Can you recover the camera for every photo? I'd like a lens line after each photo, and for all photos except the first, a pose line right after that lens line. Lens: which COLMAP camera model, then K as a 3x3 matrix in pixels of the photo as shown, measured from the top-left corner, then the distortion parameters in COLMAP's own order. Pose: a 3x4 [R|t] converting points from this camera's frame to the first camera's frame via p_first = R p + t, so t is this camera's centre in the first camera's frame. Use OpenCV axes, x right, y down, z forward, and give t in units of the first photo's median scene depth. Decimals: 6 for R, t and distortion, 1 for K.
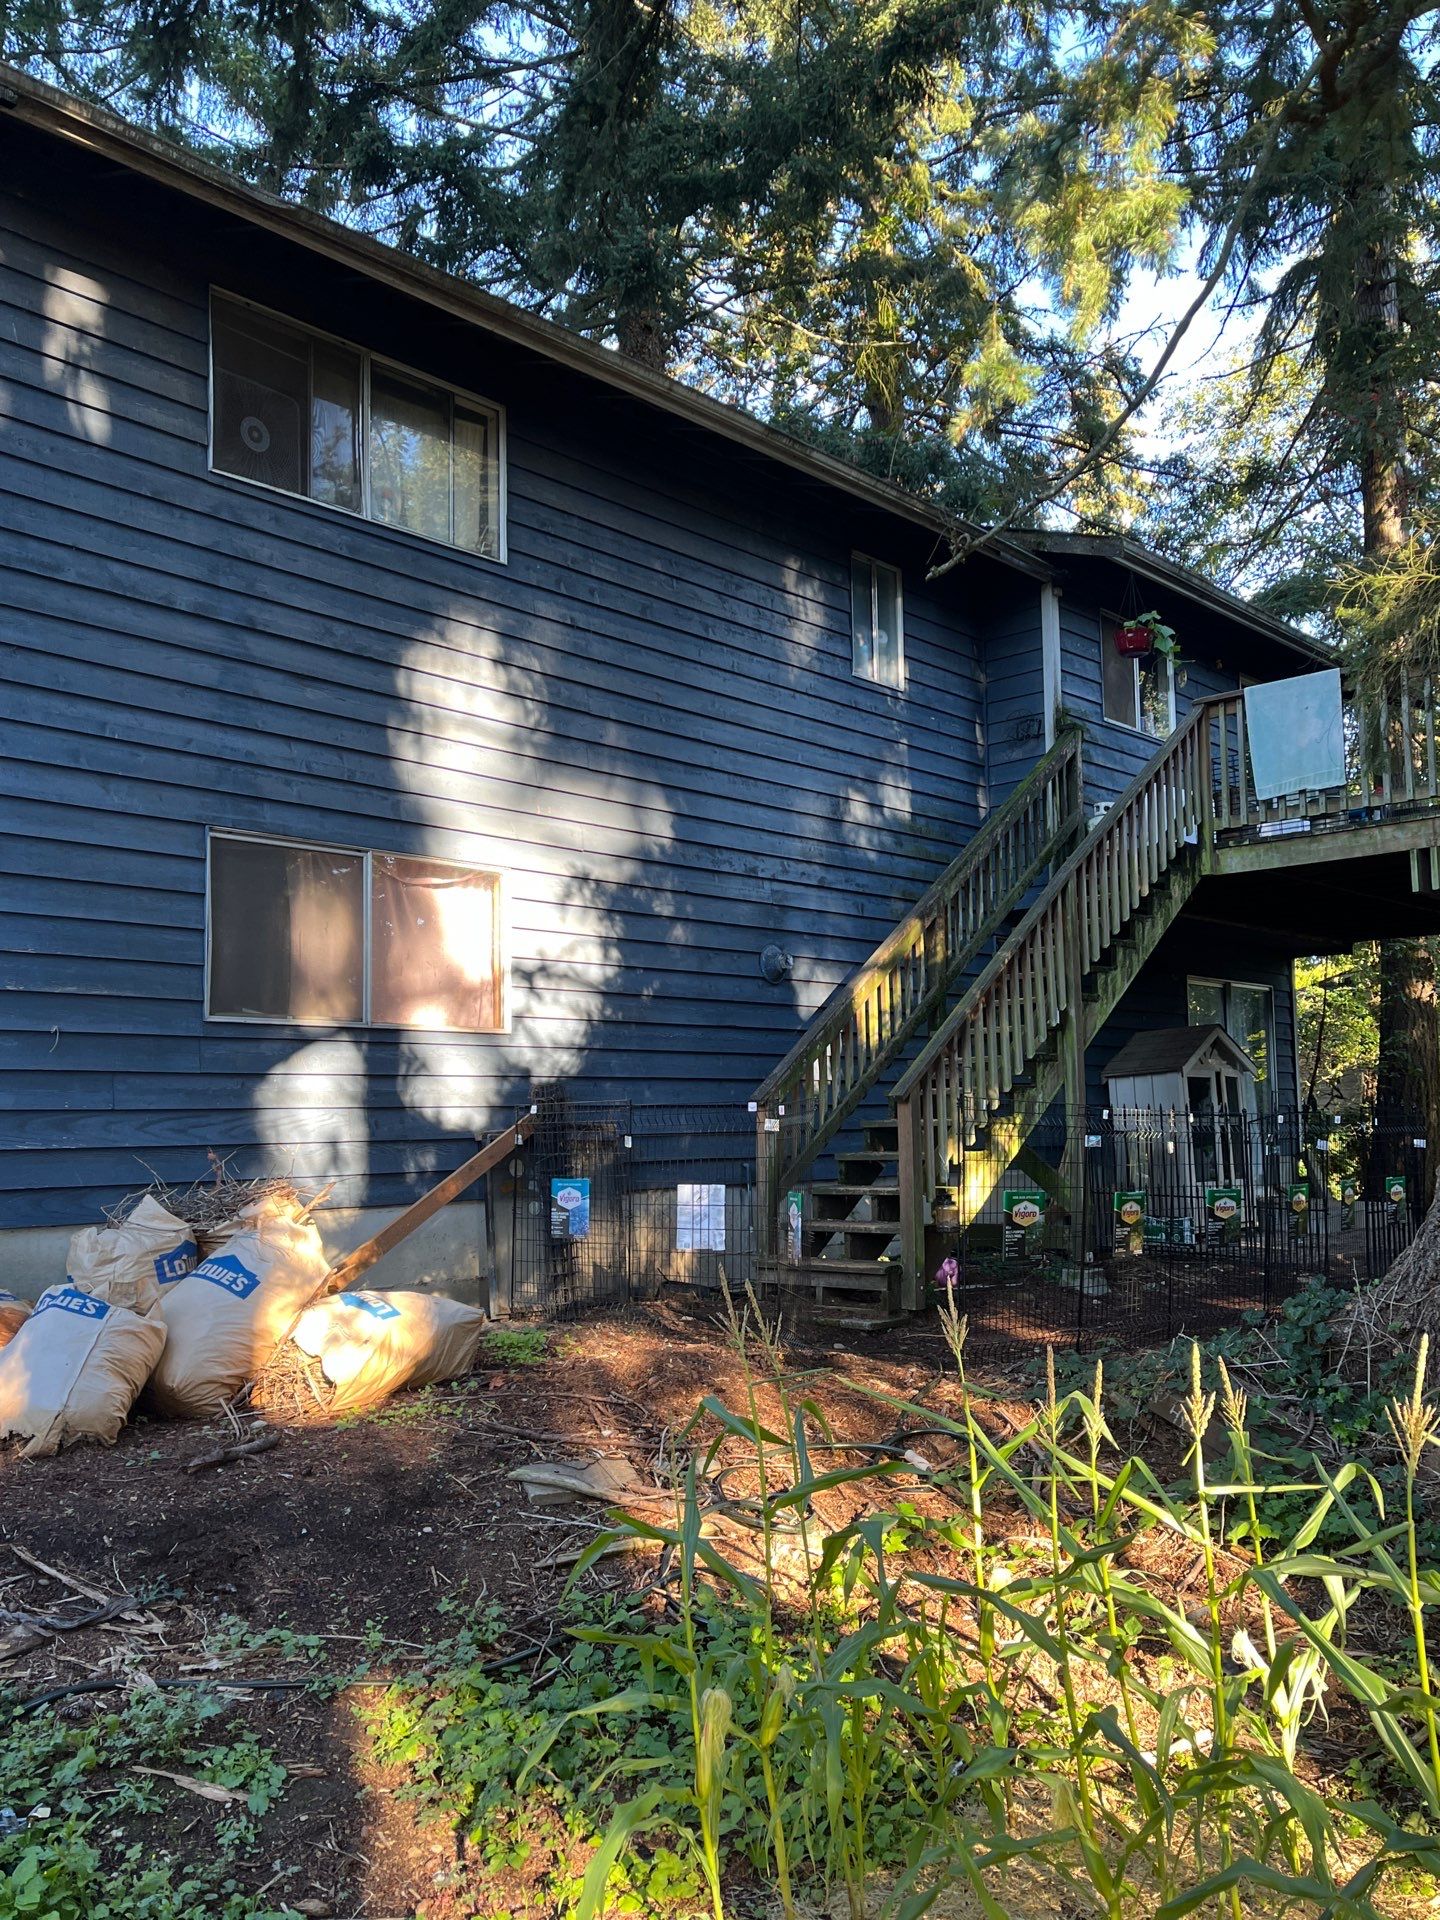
lens RADIAL K [[1497.3, 0, 720.0], [0, 1497.3, 960.0], [0, 0, 1]] dist [0.068349, -0.073167]
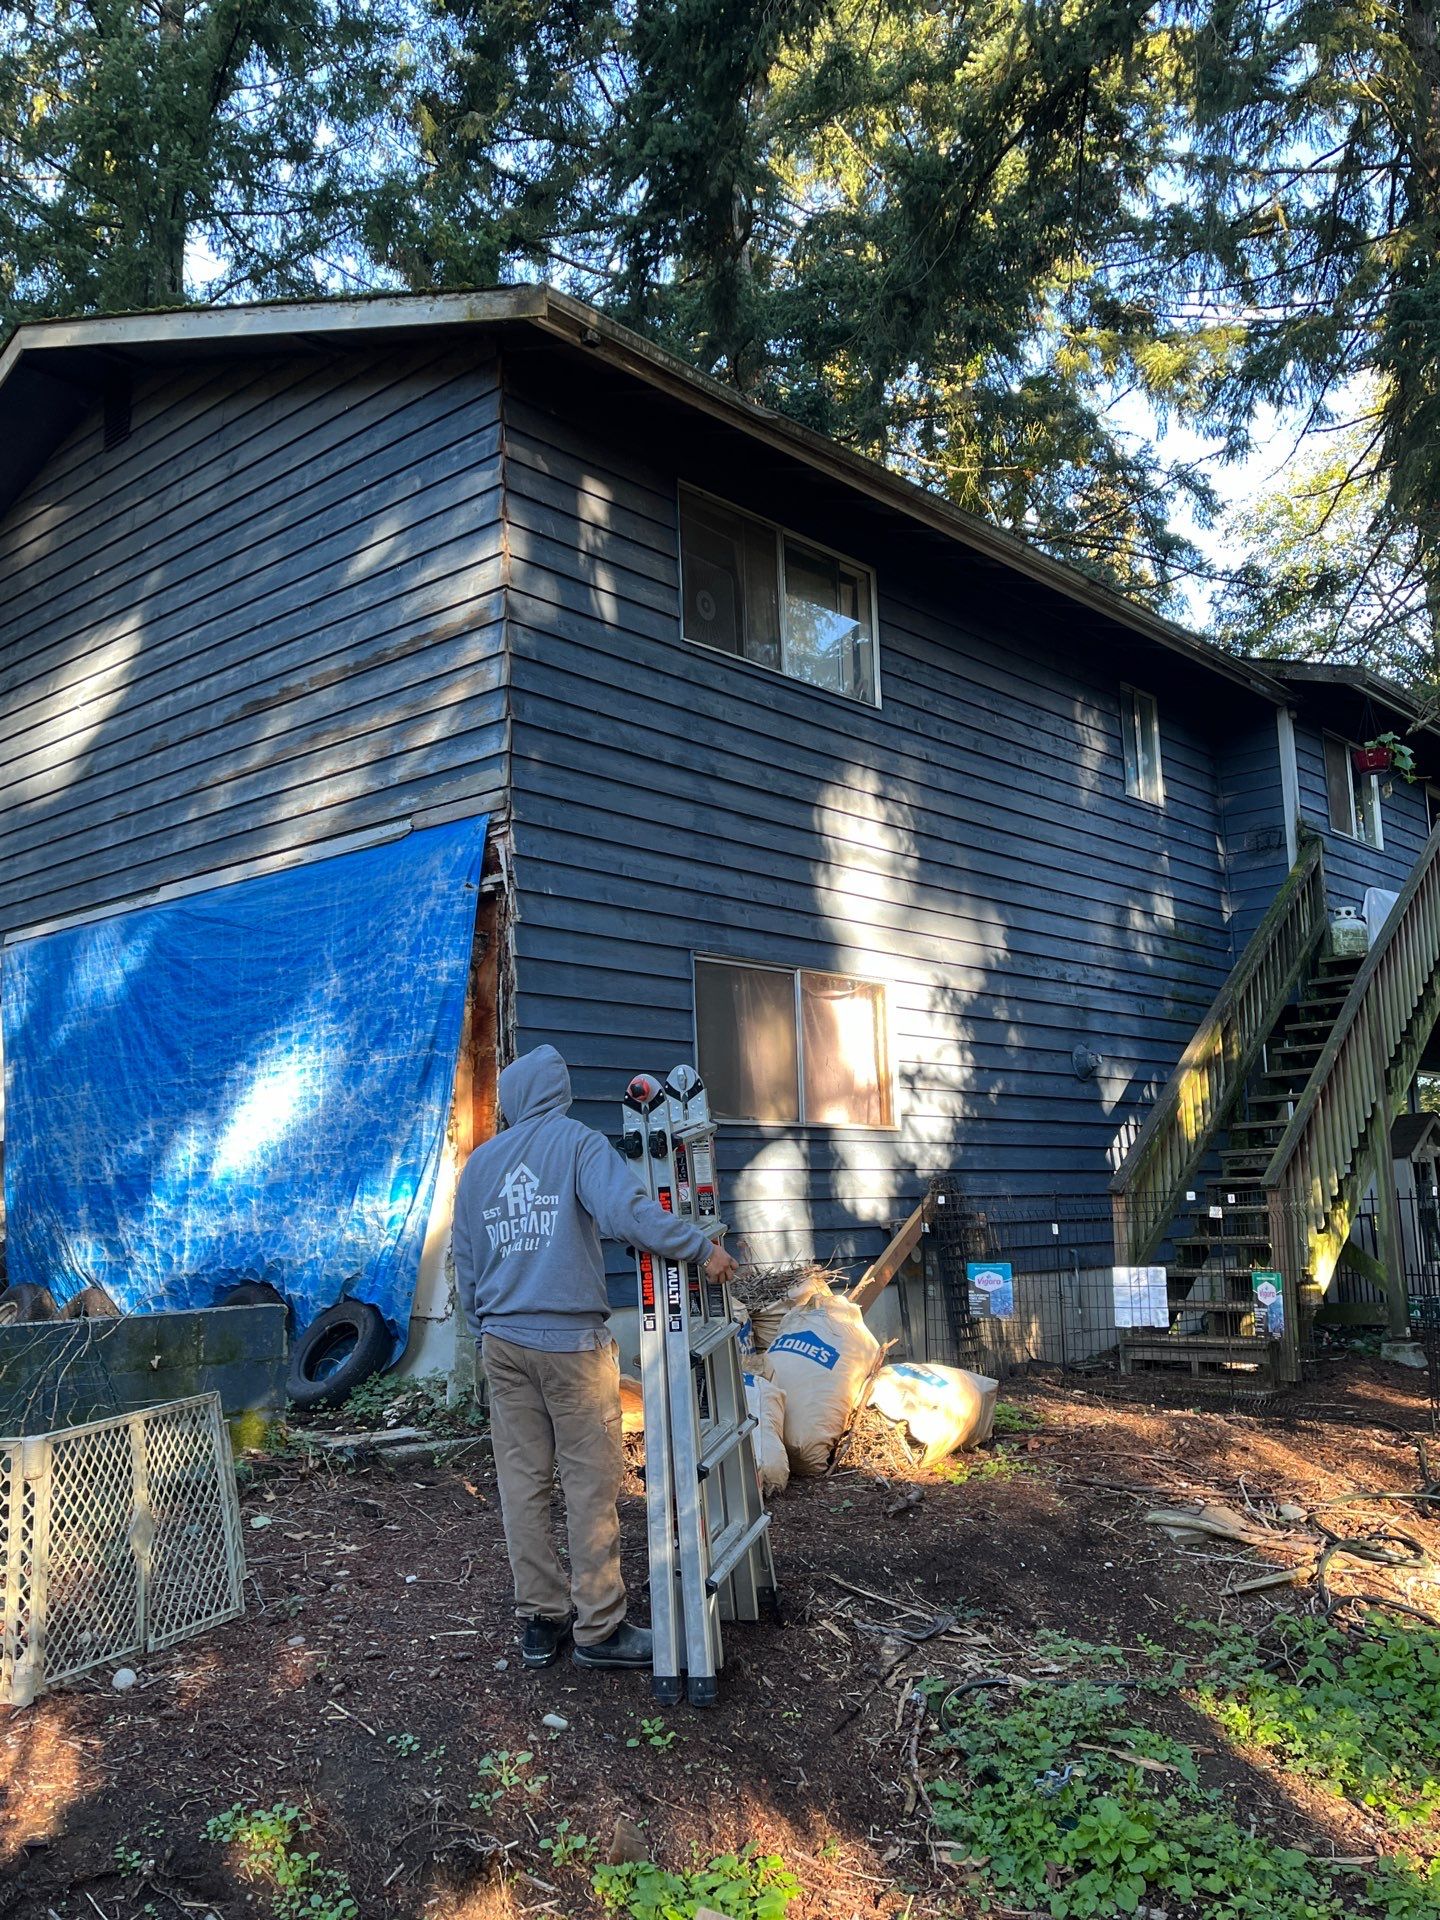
lens RADIAL K [[1490.1, 0, 718.8], [0, 1490.1, 977.1], [0, 0, 1]] dist [0.030092, -0.012850]
pose [[0.999915, -0.013039, -0.000145, -0.265203], [0.013018, 0.998797, -0.047287, -0.013458], [0.000762, 0.047281, 0.998881, -0.095281]]
